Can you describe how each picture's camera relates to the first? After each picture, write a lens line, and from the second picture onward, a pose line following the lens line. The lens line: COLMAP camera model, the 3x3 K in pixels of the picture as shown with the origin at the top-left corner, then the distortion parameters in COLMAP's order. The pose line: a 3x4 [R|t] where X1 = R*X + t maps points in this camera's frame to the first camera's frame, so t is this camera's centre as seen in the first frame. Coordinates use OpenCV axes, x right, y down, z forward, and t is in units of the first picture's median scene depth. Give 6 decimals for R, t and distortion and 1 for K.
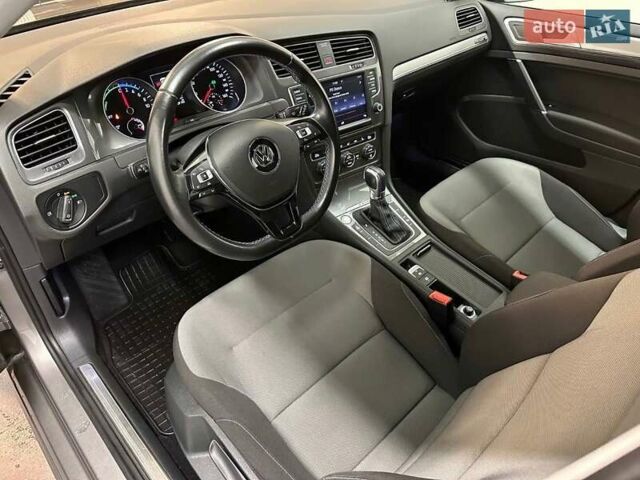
lens RADIAL K [[423.3, 0, 320.0], [0, 423.3, 240.0], [0, 0, 1]] dist [-0.000220, 0.000085]
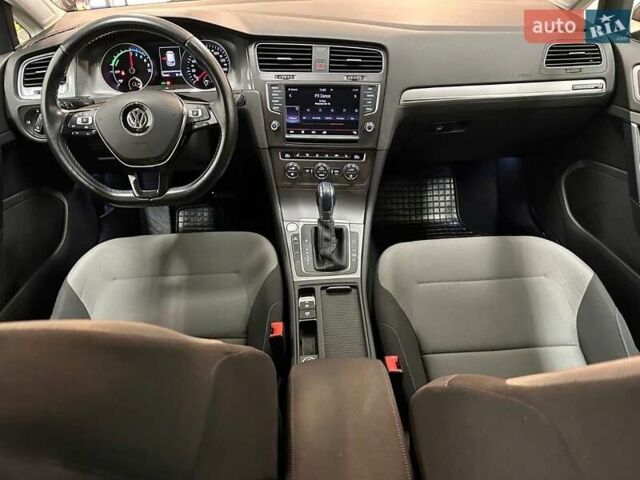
lens RADIAL K [[423.3, 0, 320.0], [0, 423.3, 240.0], [0, 0, 1]] dist [-0.000220, 0.000085]
pose [[0.776834, 0.374830, -0.505996, 0.633254], [-0.391635, 0.916817, 0.077897, -0.125379], [0.493104, 0.137652, 0.859011, 0.206371]]
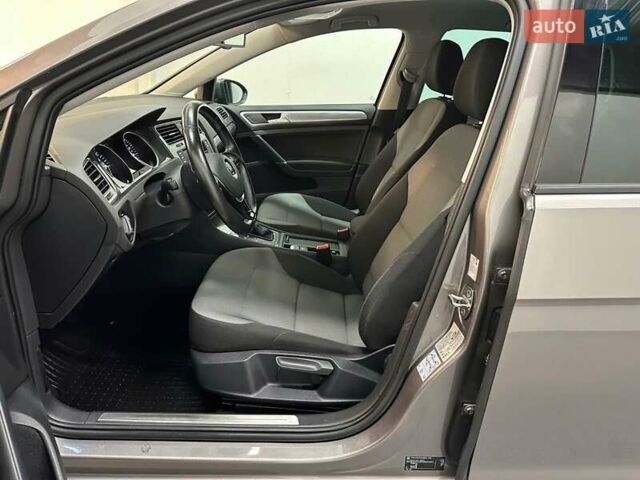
lens RADIAL K [[423.3, 0, 320.0], [0, 423.3, 240.0], [0, 0, 1]] dist [-0.000220, 0.000085]
pose [[0.695519, -0.262441, 0.668863, -0.699197], [0.431748, 0.896753, -0.097097, 0.227822], [-0.574322, 0.356313, 0.737018, -0.185267]]
